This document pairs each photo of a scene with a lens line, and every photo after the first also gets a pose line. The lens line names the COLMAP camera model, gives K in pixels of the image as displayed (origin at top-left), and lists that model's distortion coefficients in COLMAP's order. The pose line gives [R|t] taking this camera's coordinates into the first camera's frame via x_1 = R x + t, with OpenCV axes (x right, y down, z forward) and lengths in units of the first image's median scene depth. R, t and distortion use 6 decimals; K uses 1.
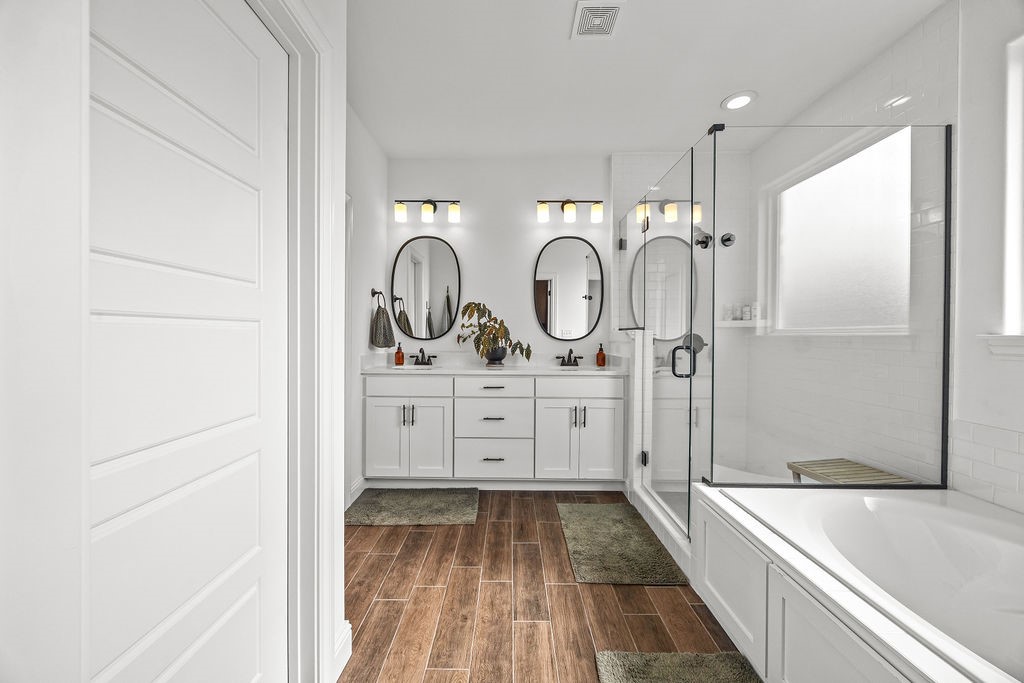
lens RADIAL K [[395.1, 0, 510.1], [0, 395.1, 335.5], [0, 0, 1]] dist [0.000704, 0.000101]
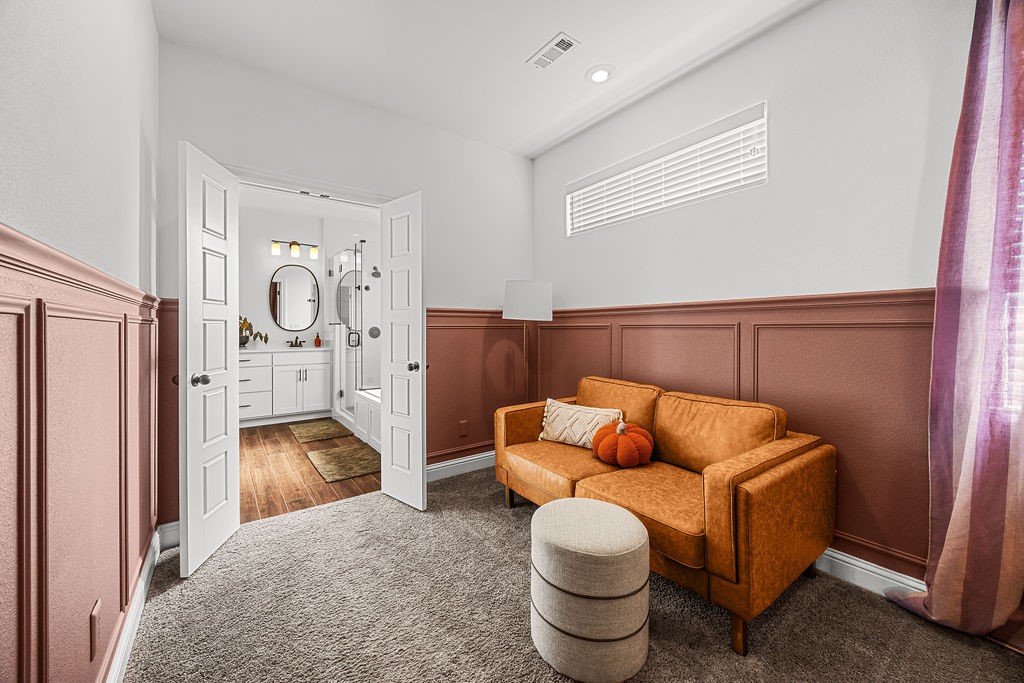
lens RADIAL K [[395.1, 0, 510.1], [0, 395.1, 335.5], [0, 0, 1]] dist [0.000704, 0.000101]
pose [[0.804942, -0.012468, 0.593222, -0.113329], [0.001087, 0.999809, 0.019537, 0.000348], [-0.593352, -0.015081, 0.804802, -0.897956]]
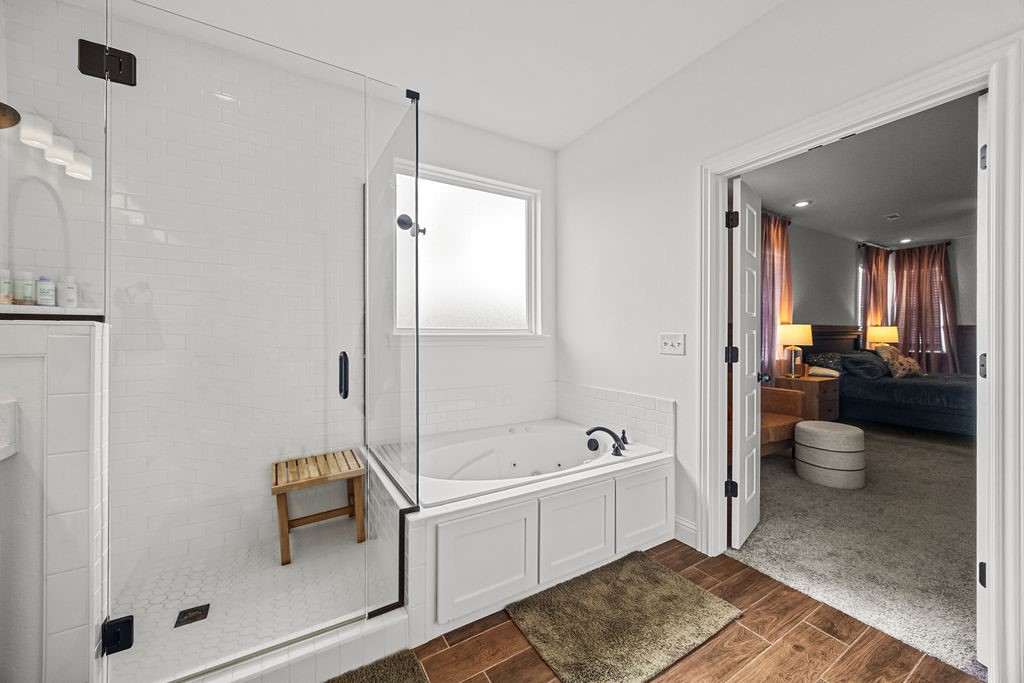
lens RADIAL K [[386.0, 0, 507.0], [0, 386.0, 338.9], [0, 0, 1]] dist [-0.001770, -0.000094]
pose [[-0.511232, -0.002004, 0.859441, -0.189806], [0.001957, 0.999992, 0.003496, 0.004264], [-0.859441, 0.003469, -0.511224, 0.699329]]
